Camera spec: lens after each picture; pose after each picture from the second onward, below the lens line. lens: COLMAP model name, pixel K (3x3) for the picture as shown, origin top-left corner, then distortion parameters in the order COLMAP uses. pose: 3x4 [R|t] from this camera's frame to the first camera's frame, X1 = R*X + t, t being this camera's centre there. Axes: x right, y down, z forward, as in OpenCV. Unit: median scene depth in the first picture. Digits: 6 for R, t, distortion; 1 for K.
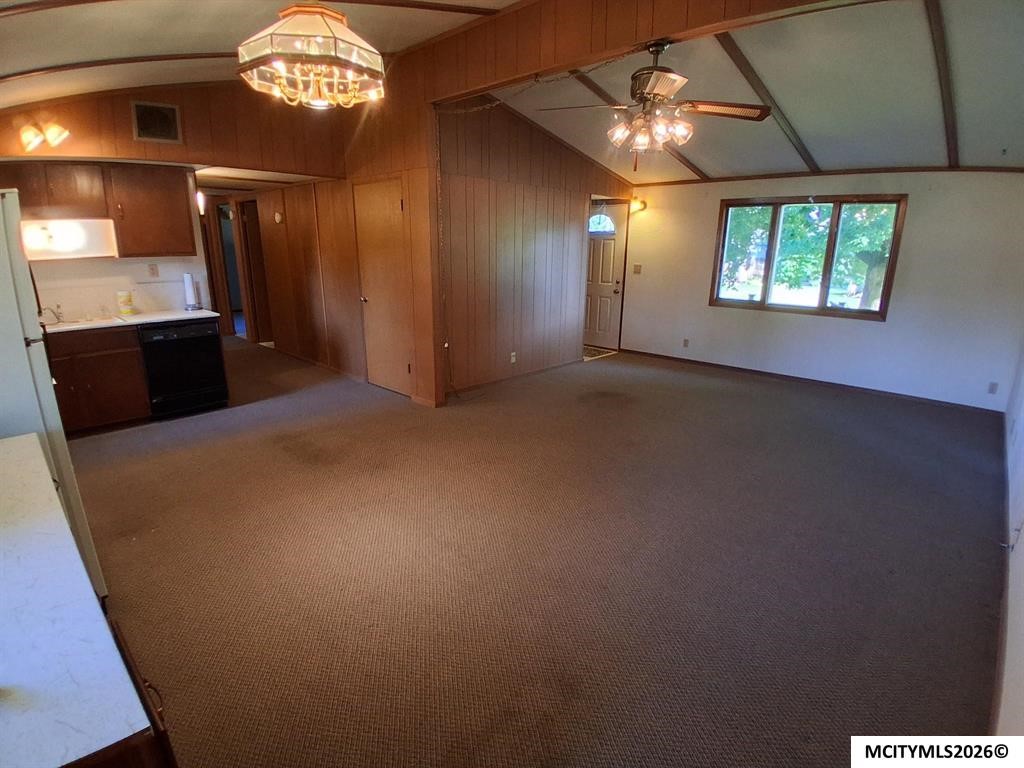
lens RADIAL K [[509.2, 0, 515.6], [0, 509.2, 386.9], [0, 0, 1]] dist [-0.018464, -0.025986]
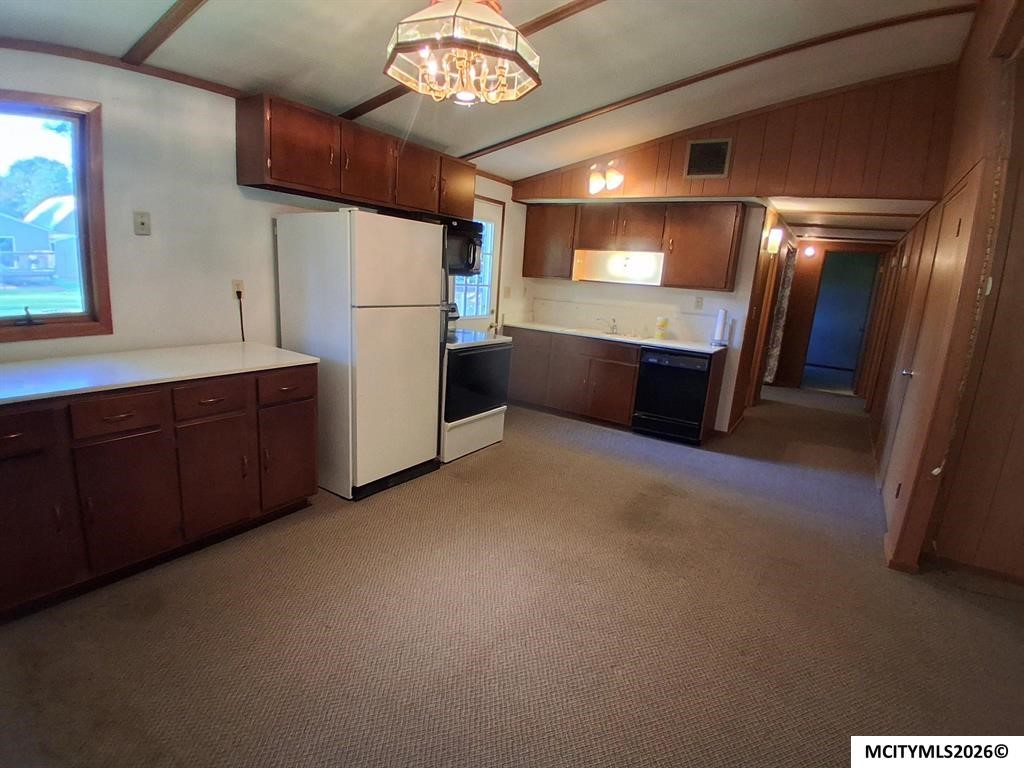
lens RADIAL K [[509.2, 0, 524.8], [0, 509.2, 399.3], [0, 0, 1]] dist [-0.018464, -0.025986]
pose [[0.196812, 0.236686, -0.951443, 0.294134], [-0.328498, 0.930252, 0.163462, -0.105947], [0.923772, 0.280376, 0.260836, 0.471058]]
